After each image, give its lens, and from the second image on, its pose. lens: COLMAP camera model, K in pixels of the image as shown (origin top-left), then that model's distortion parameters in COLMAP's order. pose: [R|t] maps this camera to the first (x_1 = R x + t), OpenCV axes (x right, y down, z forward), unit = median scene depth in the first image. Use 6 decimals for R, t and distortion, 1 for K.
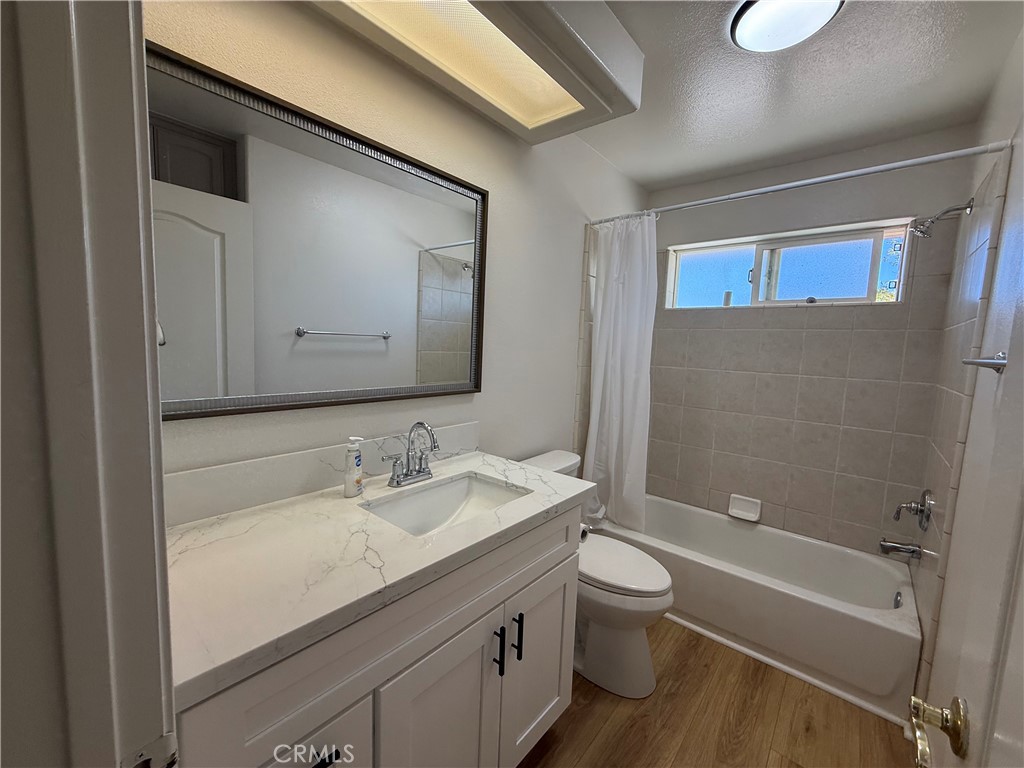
lens RADIAL K [[411.8, 0, 511.3], [0, 411.8, 384.1], [0, 0, 1]] dist [-0.001608, 0.000622]
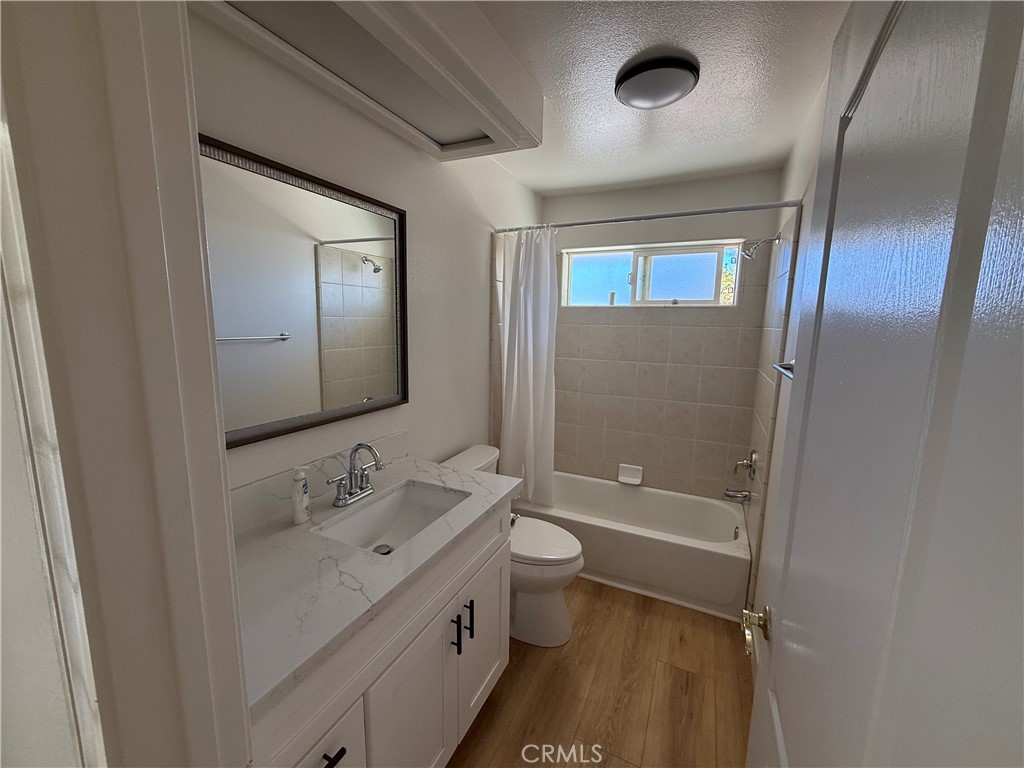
lens RADIAL K [[411.8, 0, 513.5], [0, 411.8, 383.9], [0, 0, 1]] dist [-0.001608, 0.000622]
pose [[0.964913, -0.060404, 0.255527, -0.076089], [0.044875, 0.996798, 0.066178, -0.081373], [-0.258706, -0.052390, 0.964534, -0.082561]]
